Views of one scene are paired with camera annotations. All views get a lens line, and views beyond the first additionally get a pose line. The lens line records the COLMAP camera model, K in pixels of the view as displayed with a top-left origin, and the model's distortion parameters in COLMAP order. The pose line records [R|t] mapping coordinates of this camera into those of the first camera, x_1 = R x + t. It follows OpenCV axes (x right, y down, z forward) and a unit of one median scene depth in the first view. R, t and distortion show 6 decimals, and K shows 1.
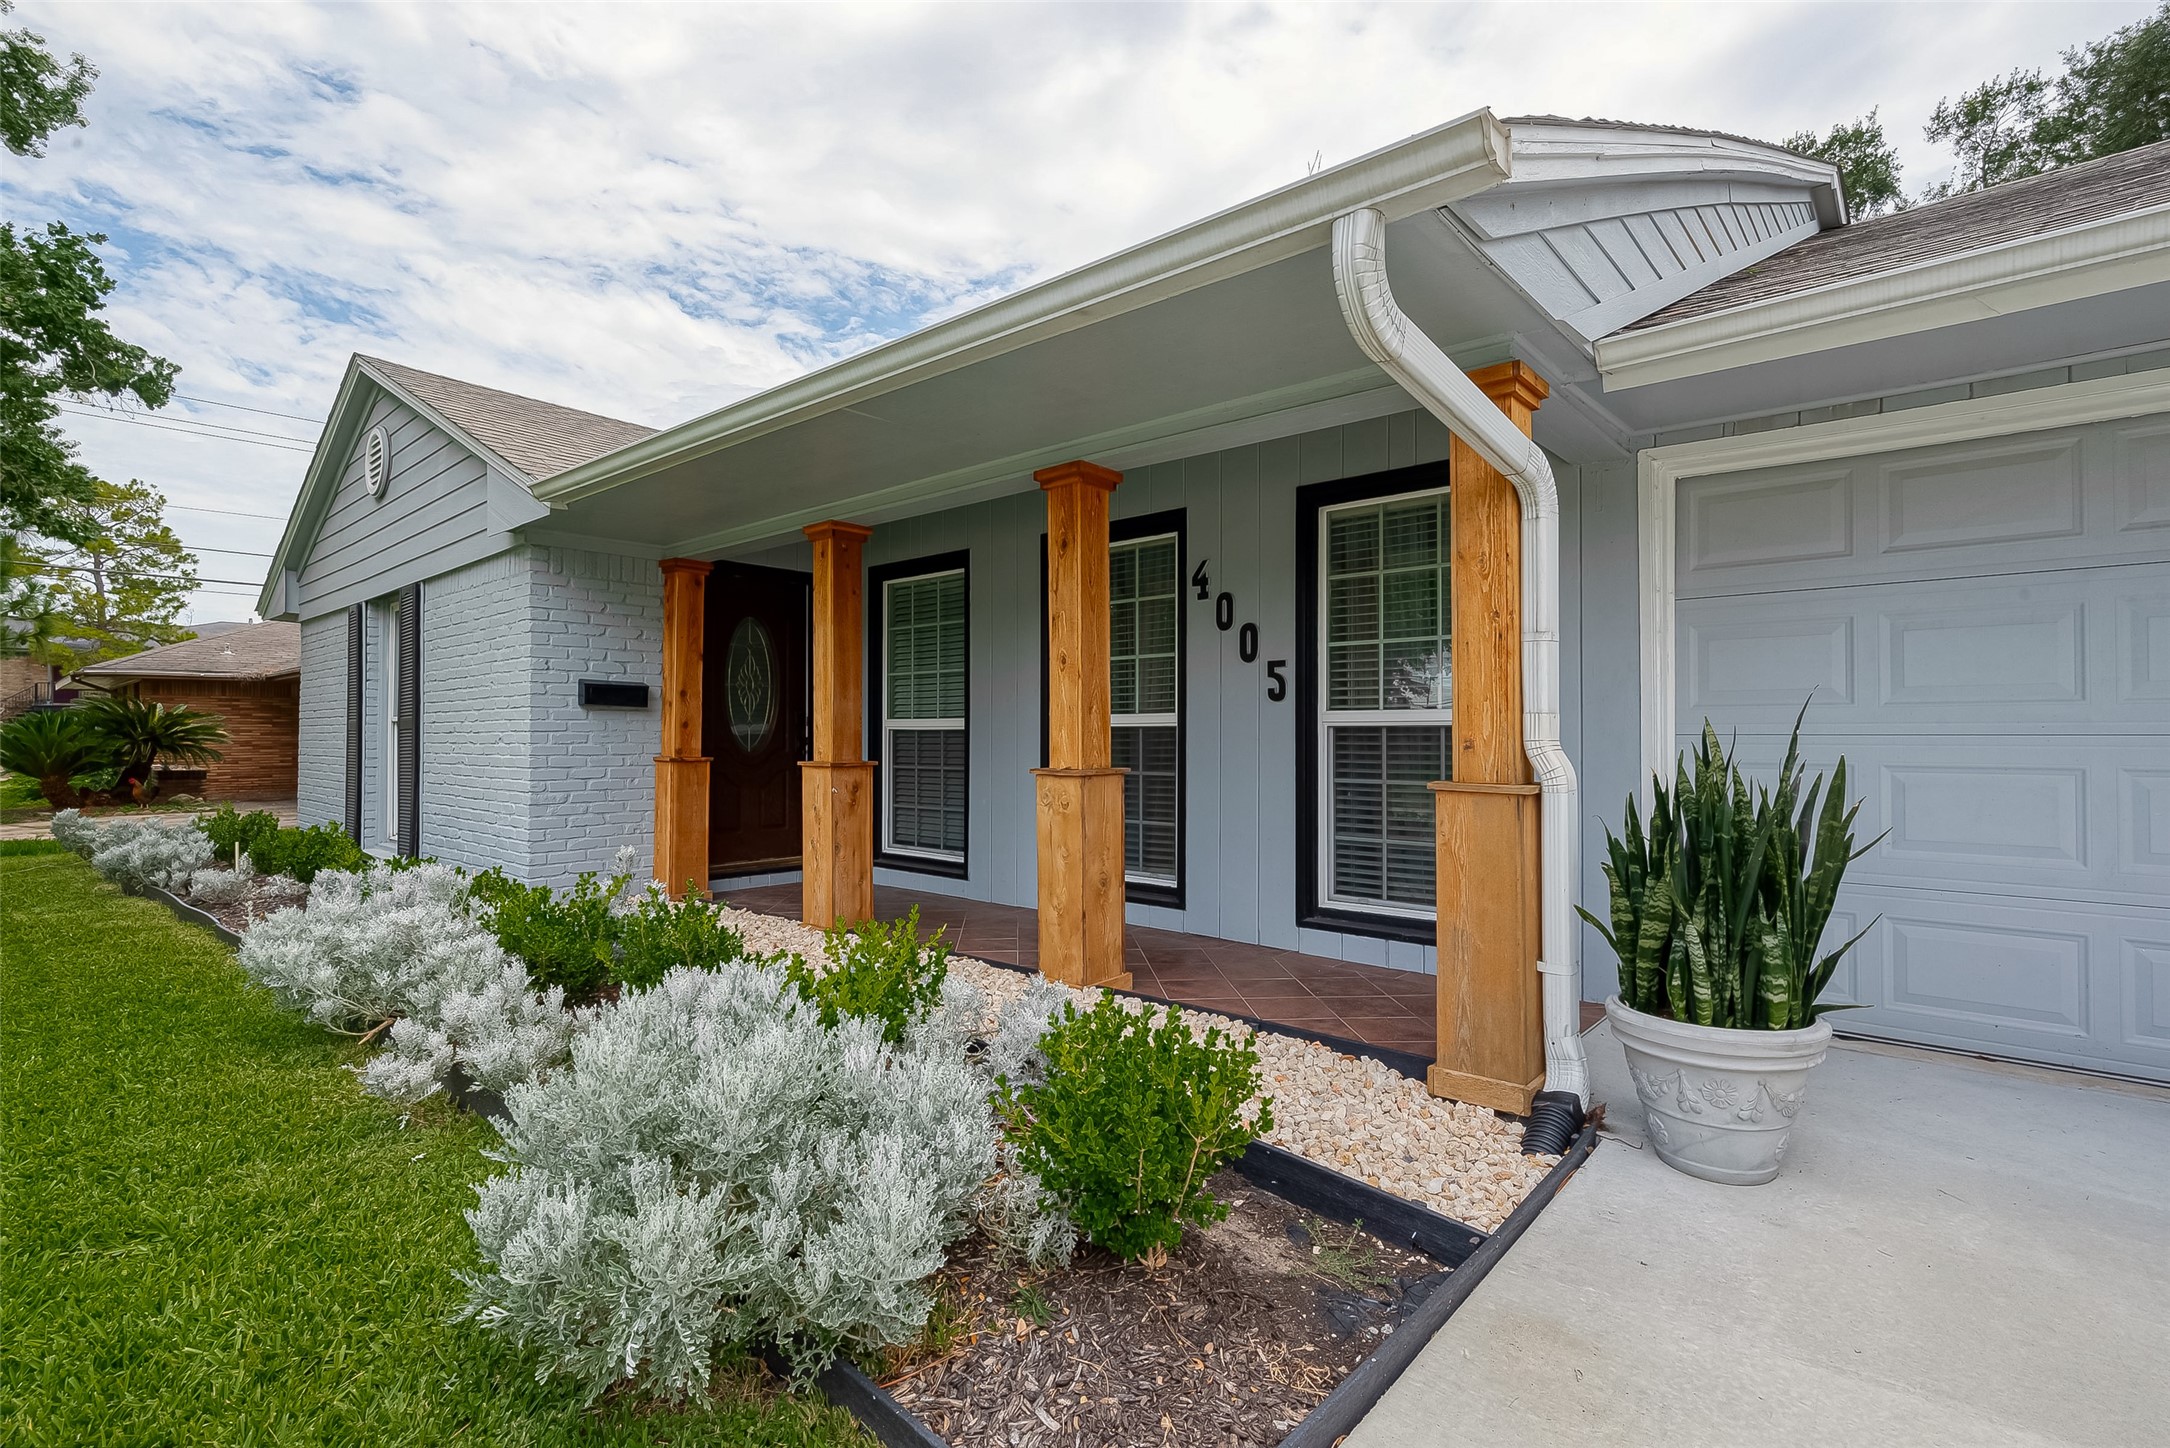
lens RADIAL K [[984.5, 0, 1085.0], [0, 984.5, 724.0], [0, 0, 1]] dist [0.000723, 0.000102]
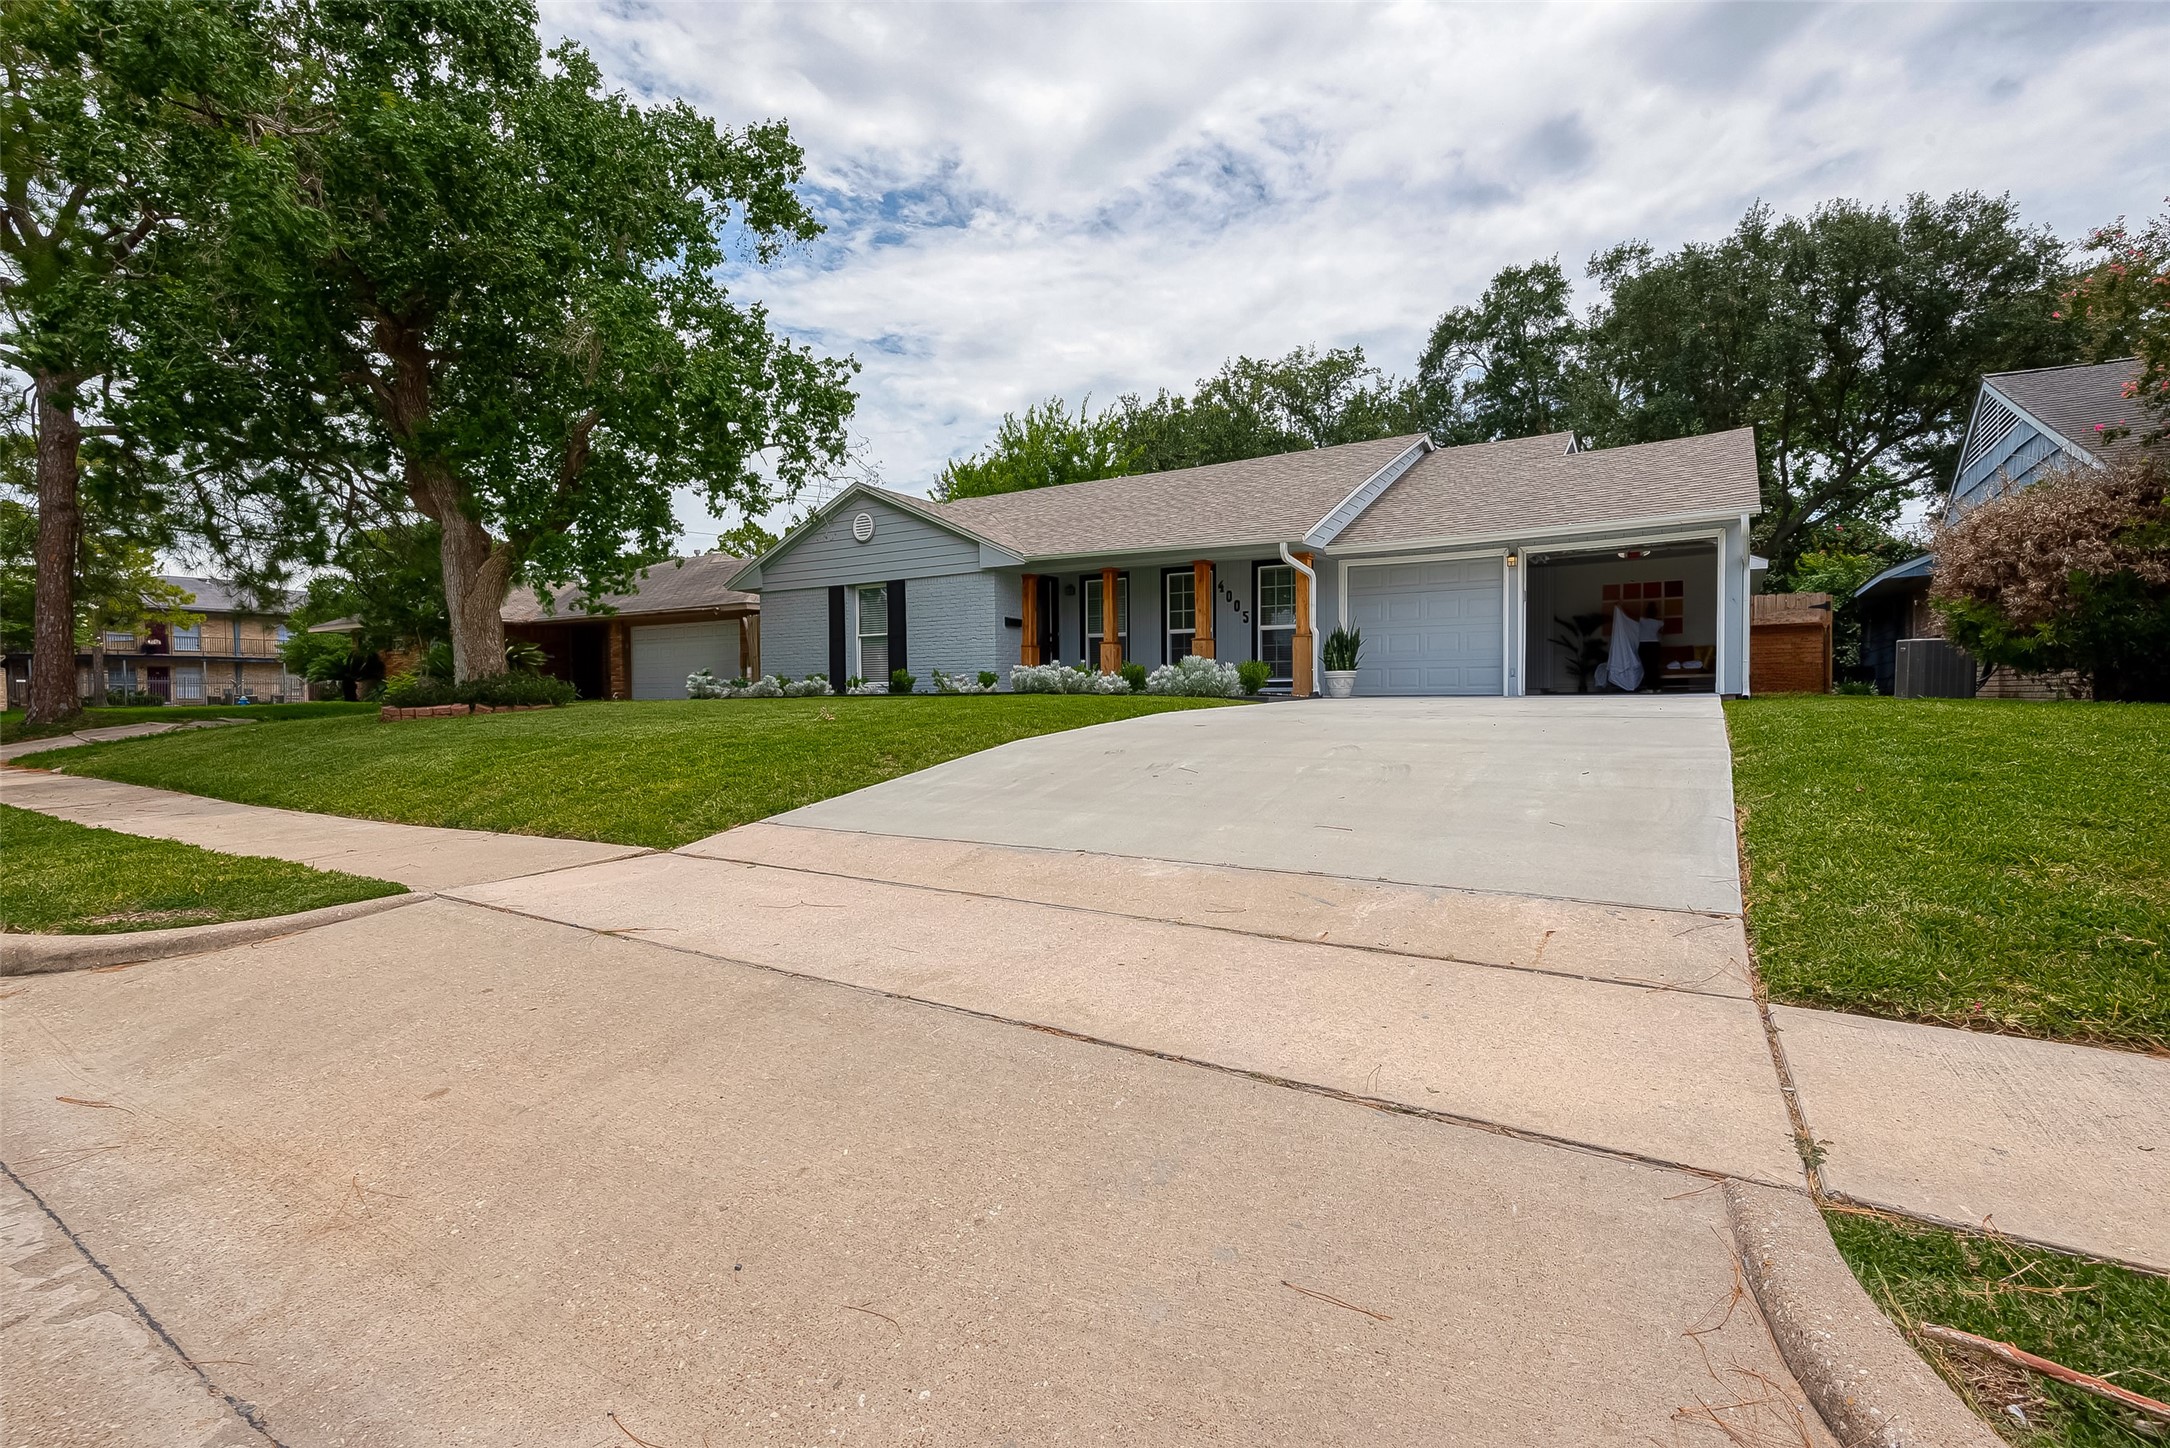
lens RADIAL K [[984.5, 0, 1085.0], [0, 984.5, 724.0], [0, 0, 1]] dist [0.000723, 0.000102]
pose [[0.987426, -0.012570, 0.157579, -0.888237], [0.006538, 0.999228, 0.038738, 0.188406], [-0.157945, -0.037220, 0.986746, -2.273565]]
